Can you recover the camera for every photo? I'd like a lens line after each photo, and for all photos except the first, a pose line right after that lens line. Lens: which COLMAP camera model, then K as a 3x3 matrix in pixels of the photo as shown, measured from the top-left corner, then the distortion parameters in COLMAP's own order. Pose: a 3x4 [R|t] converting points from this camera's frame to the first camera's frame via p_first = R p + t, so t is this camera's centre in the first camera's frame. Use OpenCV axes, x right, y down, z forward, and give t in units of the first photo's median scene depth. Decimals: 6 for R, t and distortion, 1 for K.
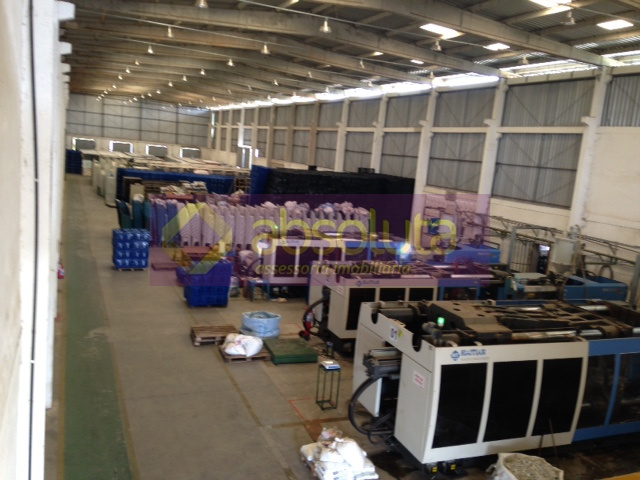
lens RADIAL K [[574.9, 0, 322.8], [0, 574.9, 242.1], [0, 0, 1]] dist [0.165010, -0.252842]
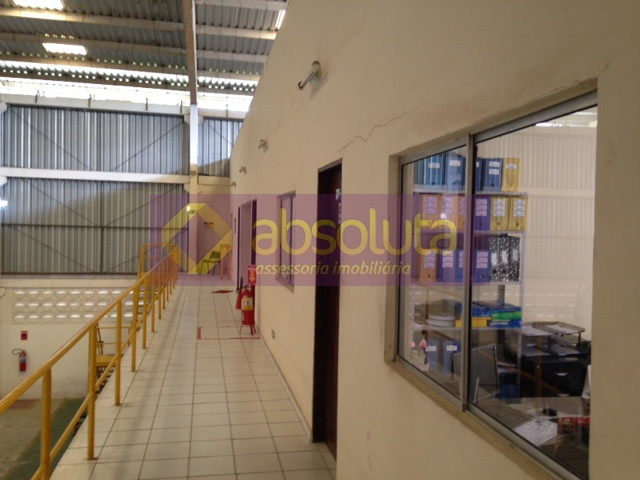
lens RADIAL K [[574.9, 0, 322.8], [0, 574.9, 242.1], [0, 0, 1]] dist [0.165010, -0.252842]
pose [[0.198154, -0.101269, 0.974925, -0.279397], [0.155010, 0.985369, 0.070848, -0.117542], [-0.967836, 0.137084, 0.210952, 0.583968]]
